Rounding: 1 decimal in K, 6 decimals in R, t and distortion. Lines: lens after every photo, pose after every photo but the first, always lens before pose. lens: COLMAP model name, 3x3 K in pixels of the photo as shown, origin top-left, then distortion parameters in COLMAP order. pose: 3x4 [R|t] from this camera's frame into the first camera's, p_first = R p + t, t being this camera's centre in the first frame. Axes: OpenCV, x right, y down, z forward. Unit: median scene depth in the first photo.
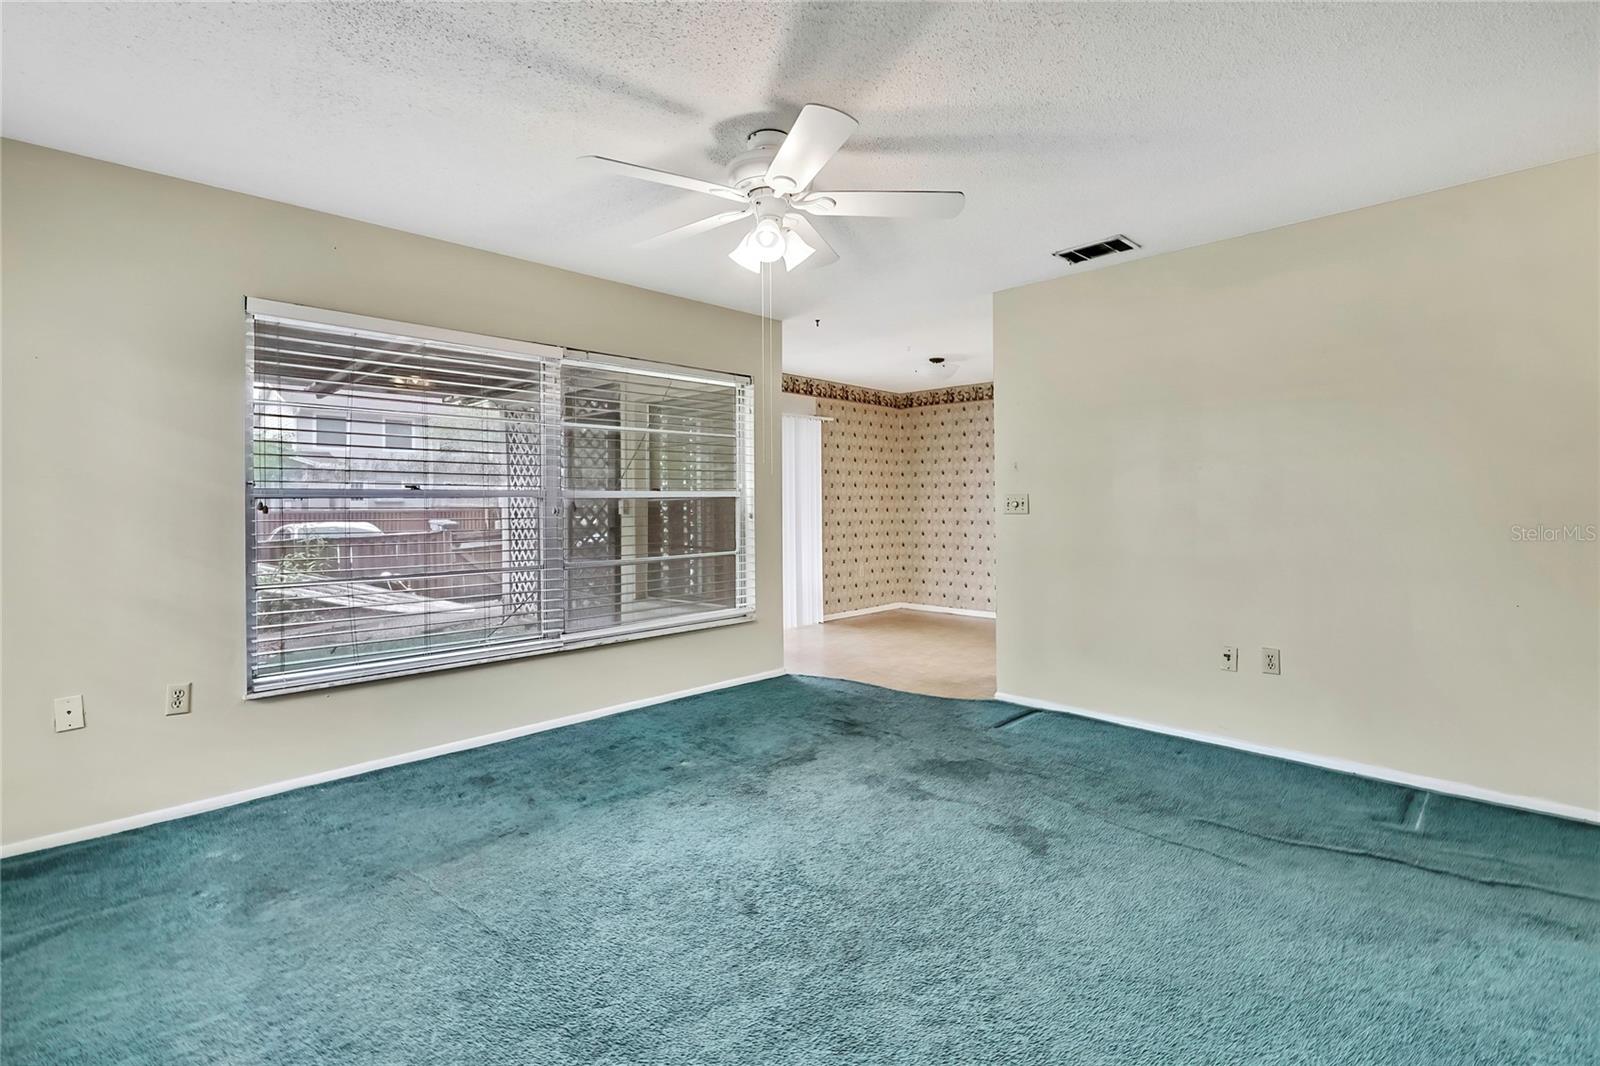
lens RADIAL K [[721.4, 0, 825.1], [0, 721.4, 502.3], [0, 0, 1]] dist [-0.002017, 0.000121]
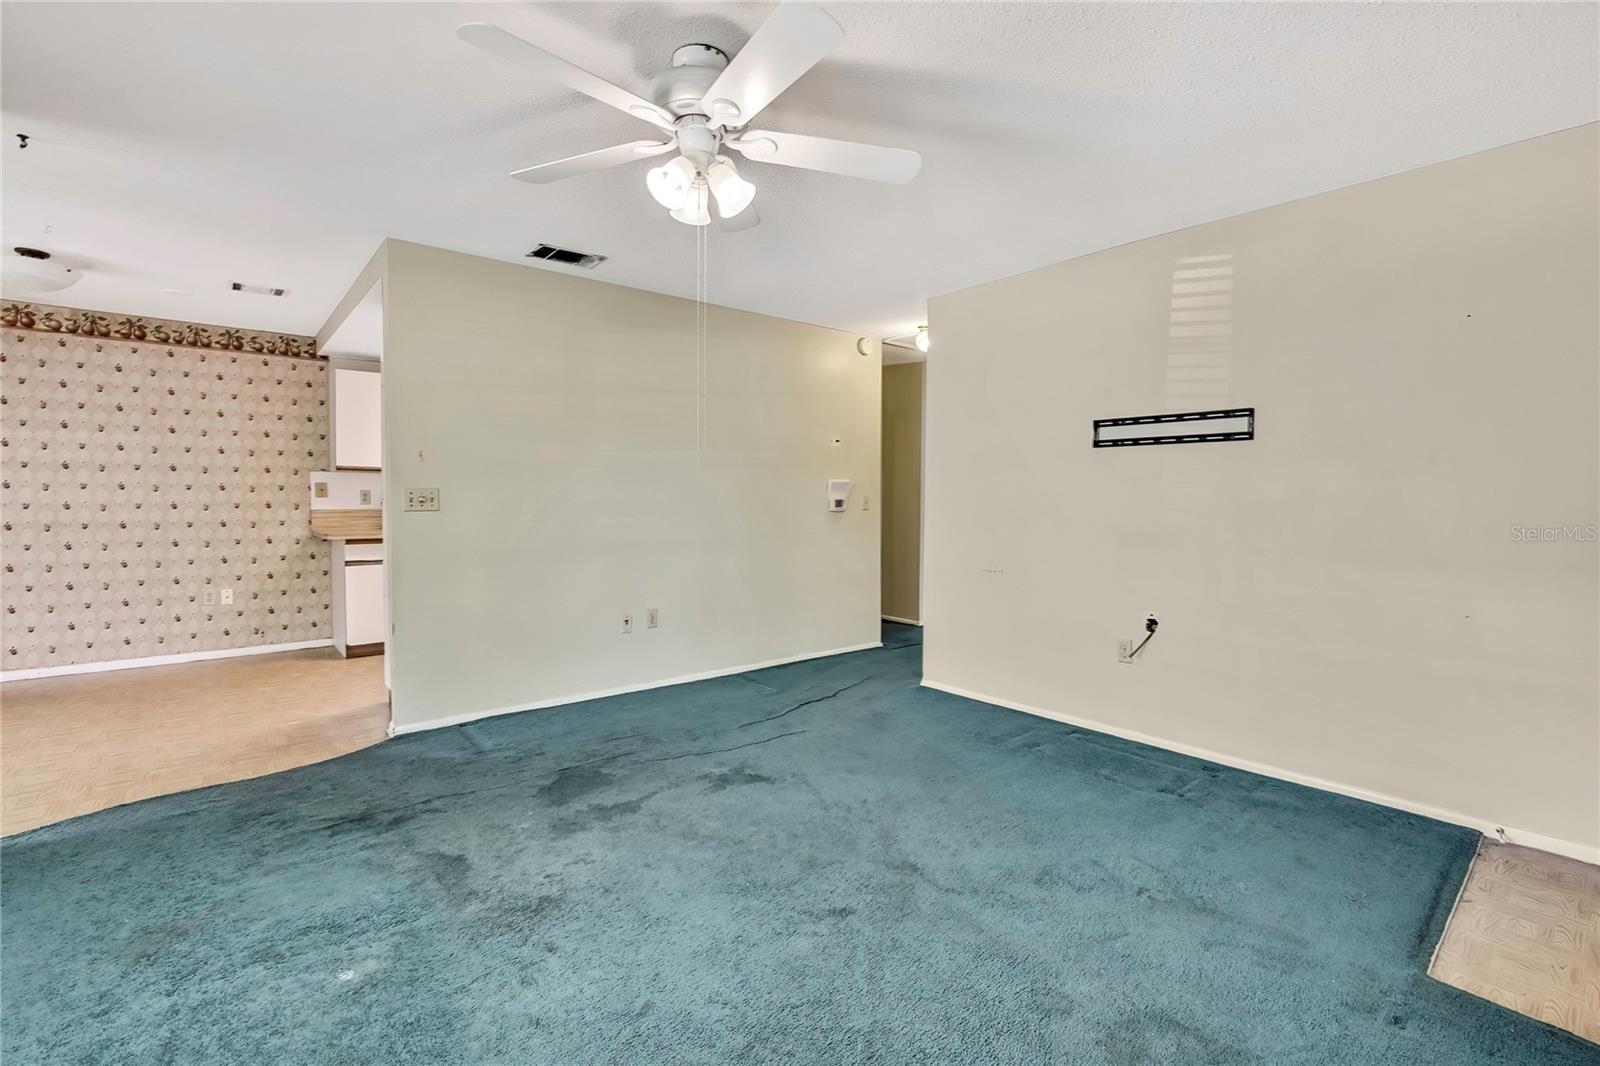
lens RADIAL K [[693.2, 0, 798.6], [0, 693.2, 511.1], [0, 0, 1]] dist [-0.008197, -0.000289]
pose [[0.110577, -0.008781, 0.993829, -0.685483], [-0.013828, 0.999851, 0.010372, 0.002124], [-0.993771, -0.014890, 0.110439, 0.624375]]
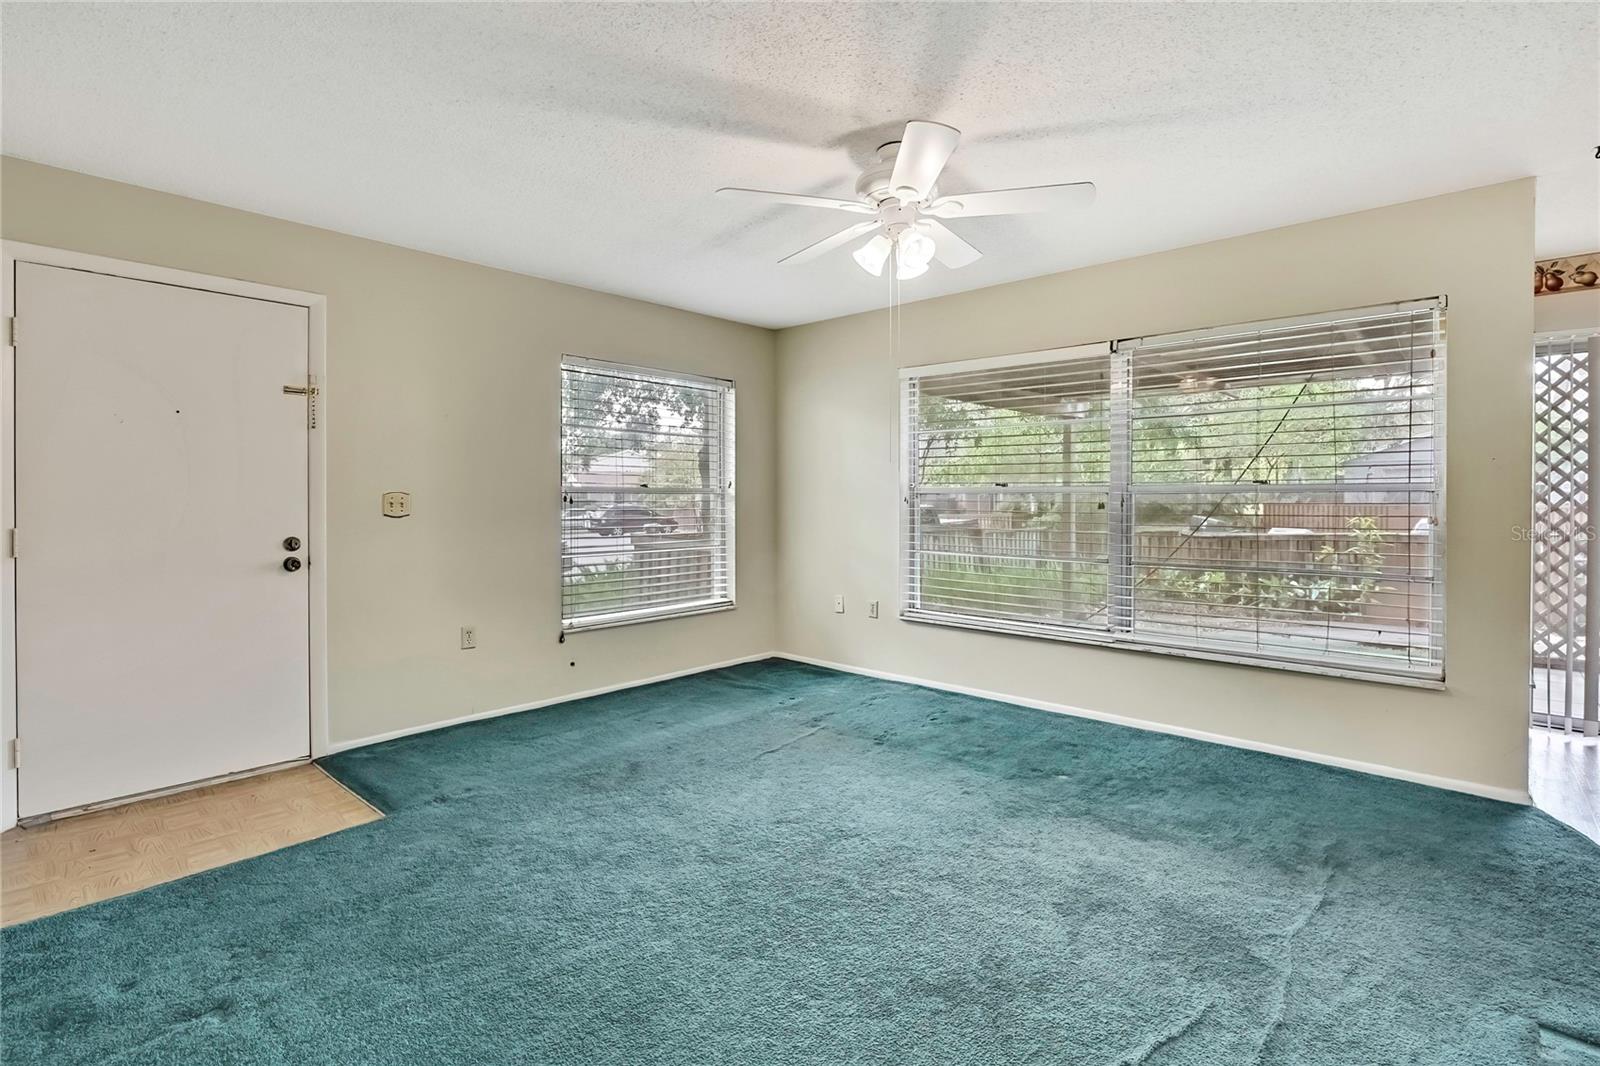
lens RADIAL K [[755.5, 0, 802.1], [0, 755.5, 504.0], [0, 0, 1]] dist [-0.001507, 0.000152]
pose [[0.037841, 0.016758, -0.999143, 0.796350], [0.002081, 0.999856, 0.016849, -0.013245], [0.999282, -0.002717, 0.037801, 0.640395]]
